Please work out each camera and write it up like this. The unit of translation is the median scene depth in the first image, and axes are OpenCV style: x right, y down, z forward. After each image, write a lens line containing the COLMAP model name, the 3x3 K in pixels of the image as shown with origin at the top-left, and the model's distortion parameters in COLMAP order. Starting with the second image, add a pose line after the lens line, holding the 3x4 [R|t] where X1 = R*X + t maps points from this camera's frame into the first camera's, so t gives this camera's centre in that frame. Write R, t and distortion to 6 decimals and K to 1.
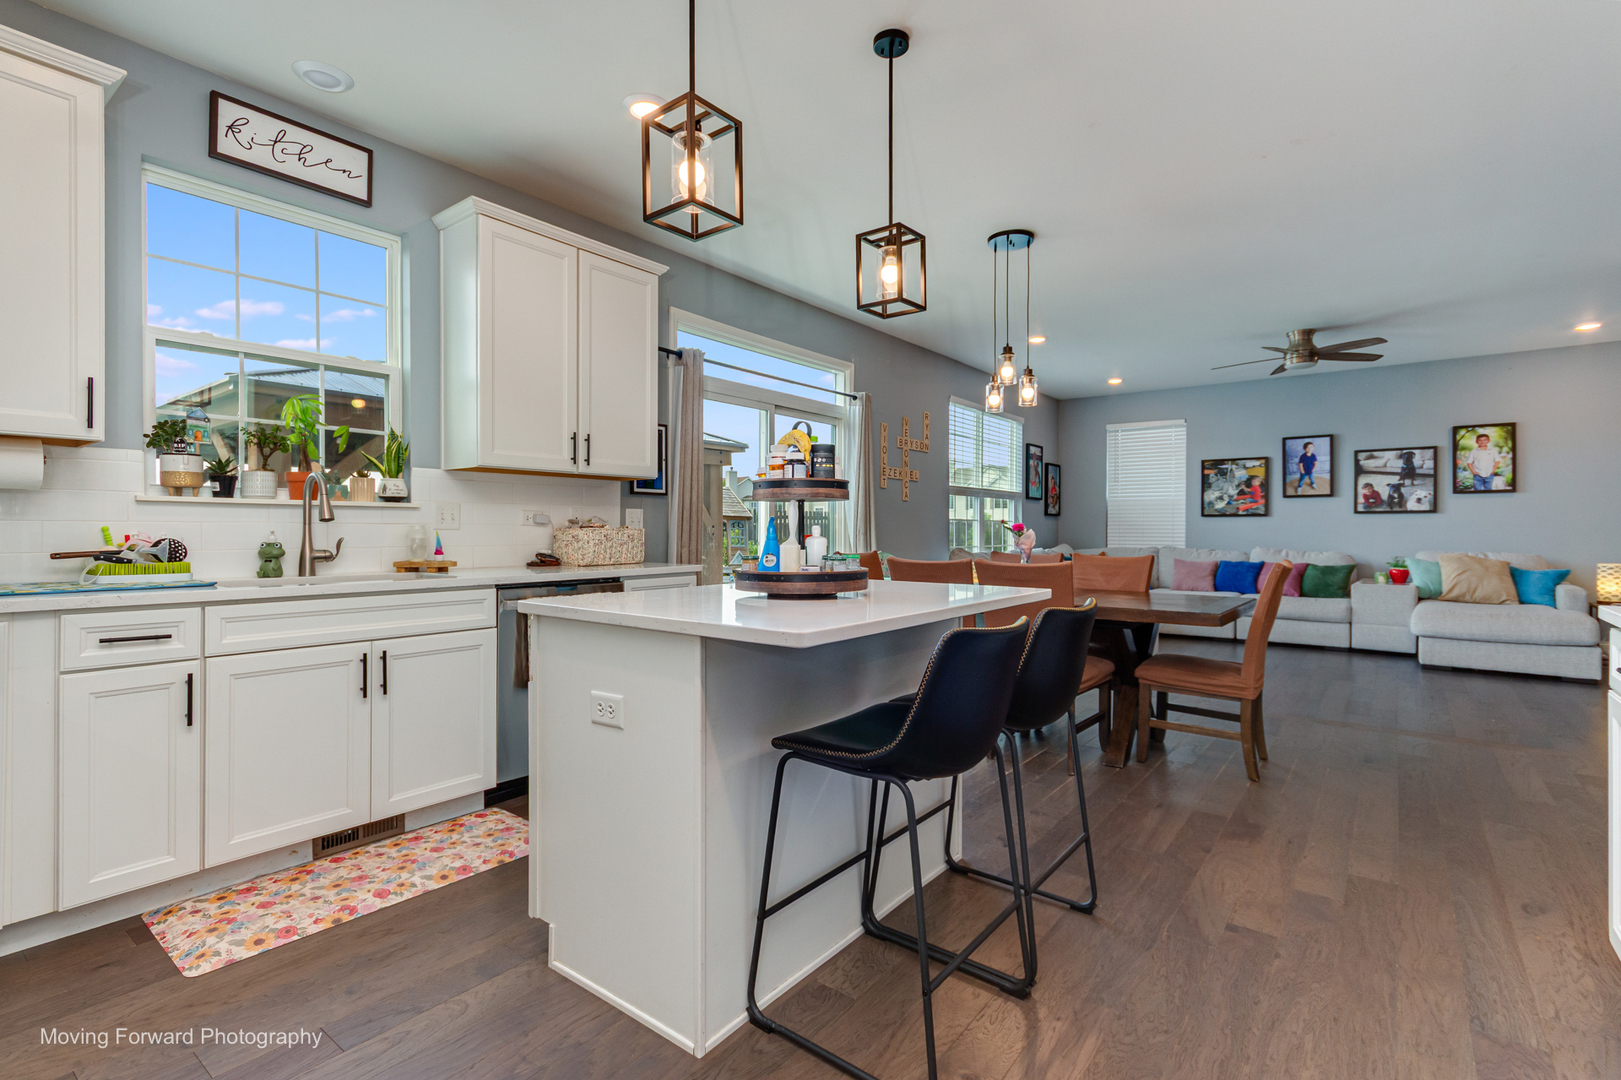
lens RADIAL K [[754.9, 0, 797.4], [0, 754.9, 534.0], [0, 0, 1]] dist [0.005405, 0.000944]
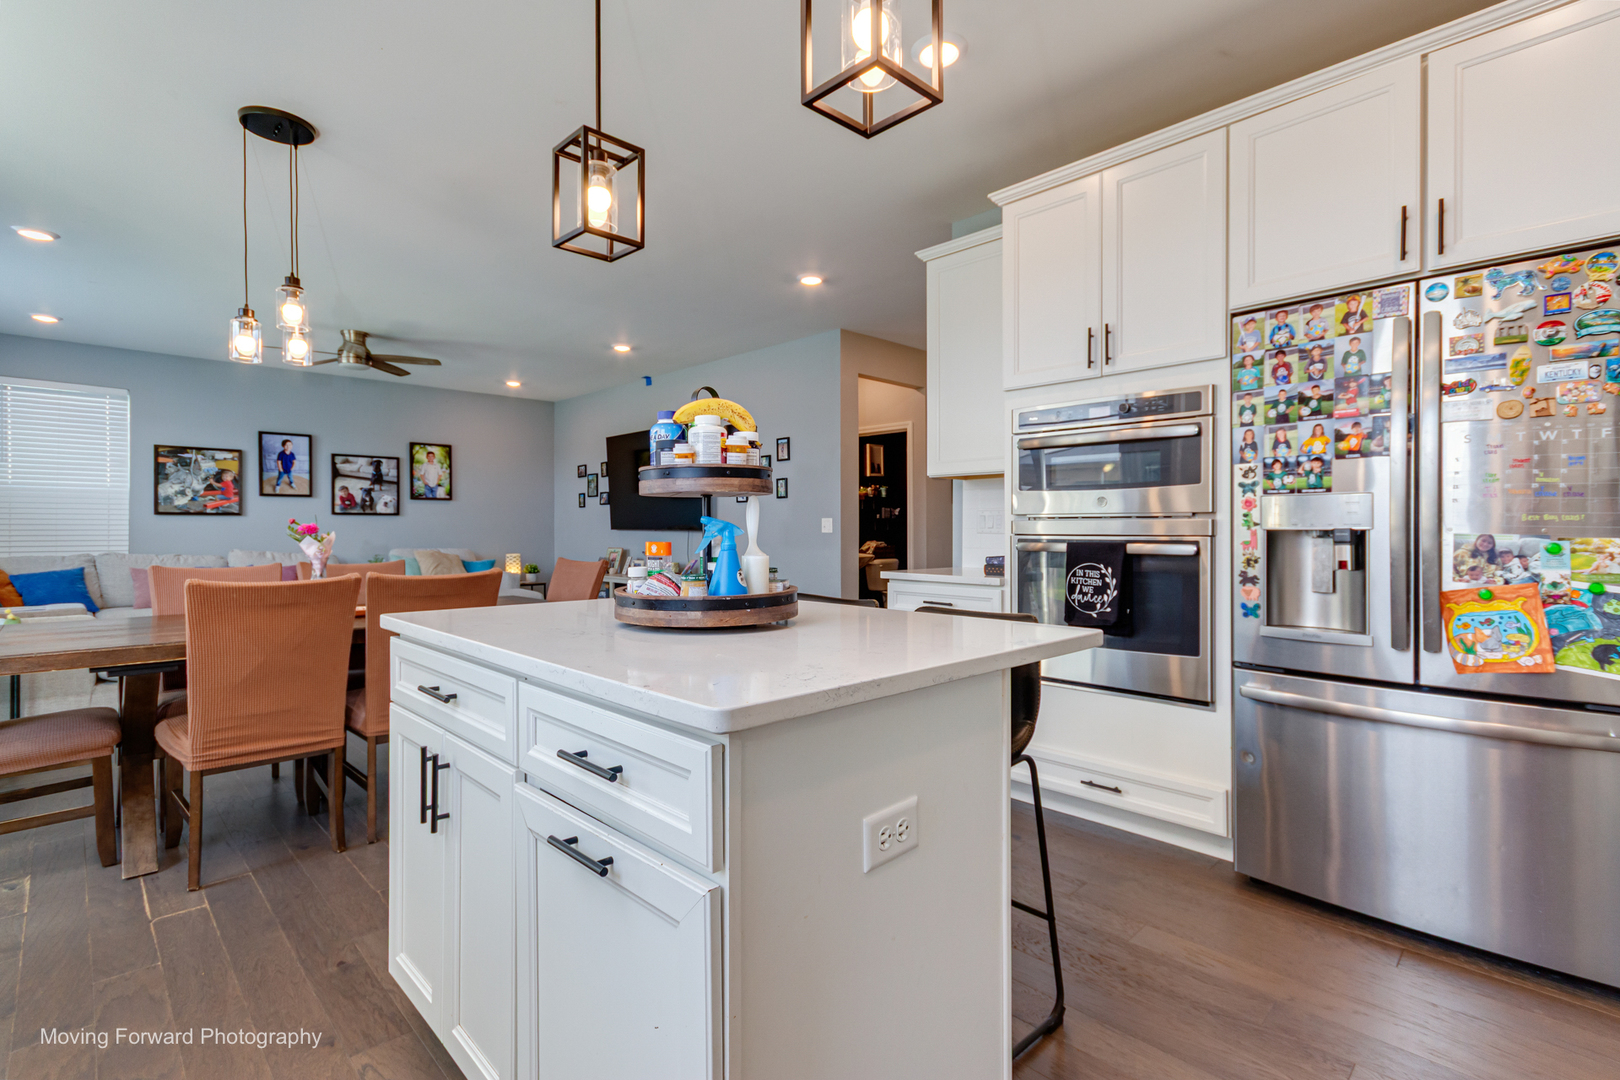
lens RADIAL K [[754.4, 0, 814.5], [0, 754.4, 530.2], [0, 0, 1]] dist [0.005405, 0.000944]
pose [[0.123397, -0.001731, 0.992356, -0.202210], [0.006687, 0.999977, 0.000913, -0.002548], [-0.992335, 0.006523, 0.123406, 0.225695]]
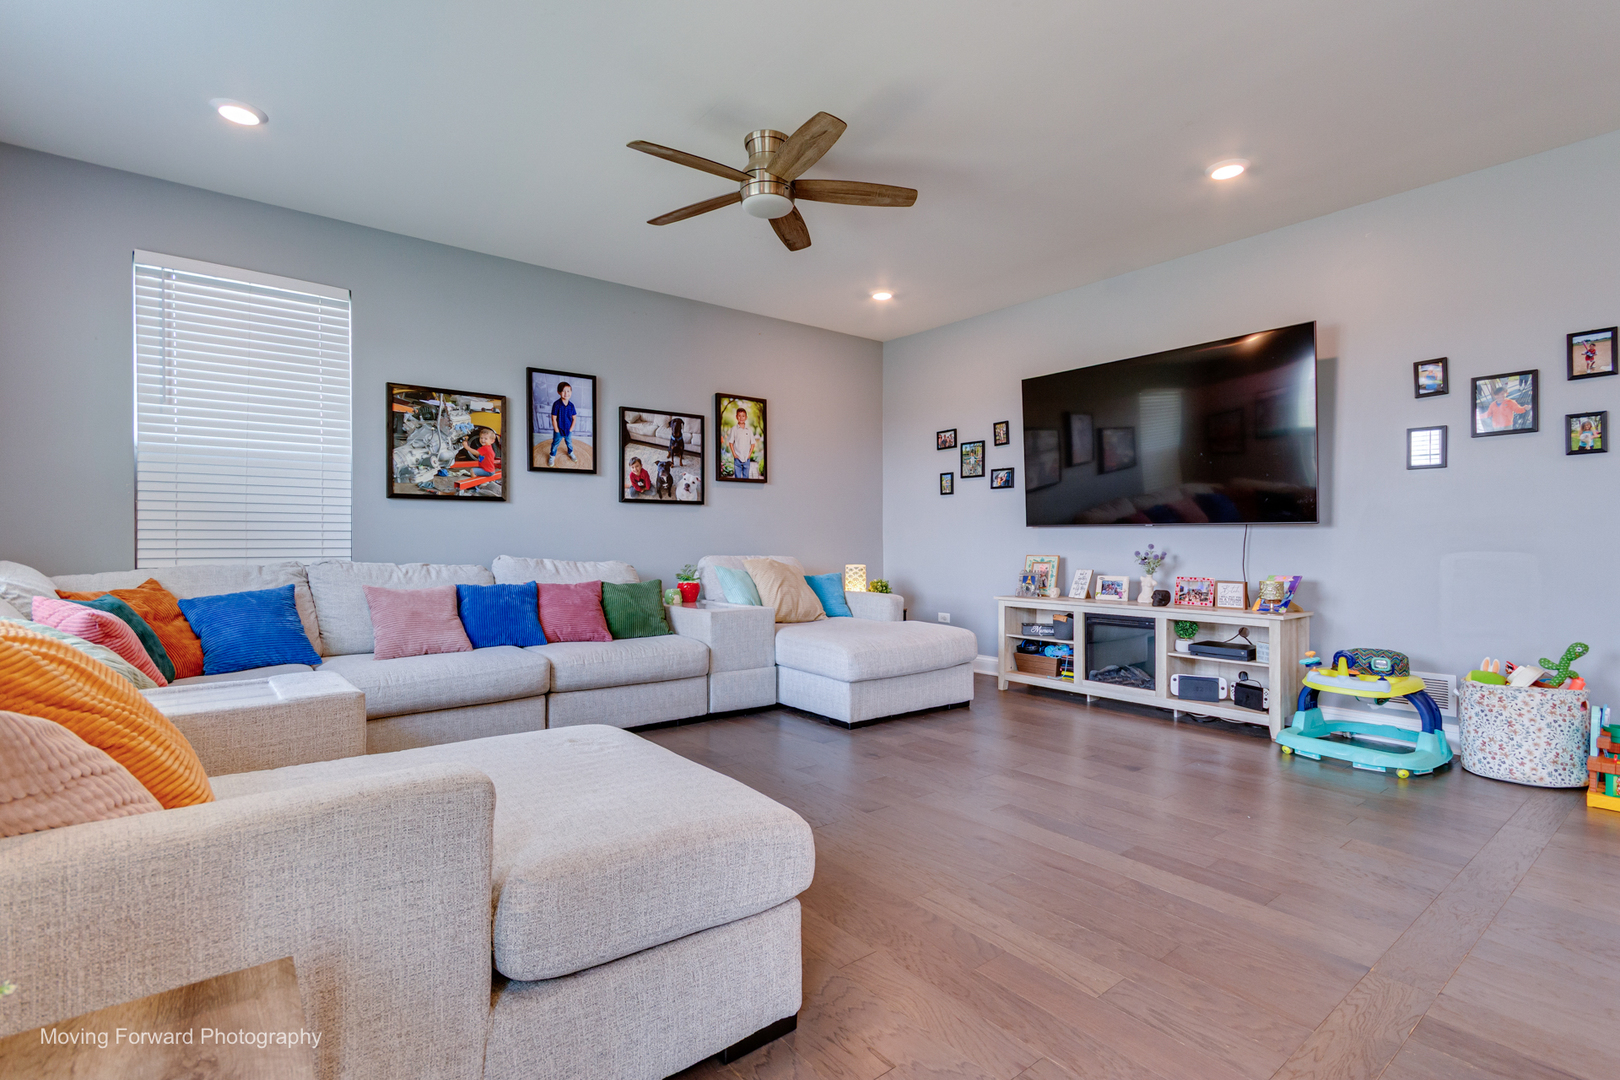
lens RADIAL K [[754.4, 0, 805.2], [0, 754.4, 546.2], [0, 0, 1]] dist [0.005405, 0.000944]
pose [[0.230369, -0.011386, 0.973037, 0.131810], [0.005486, 0.999931, 0.010402, 0.005634], [-0.973088, 0.002942, 0.230416, 0.695732]]
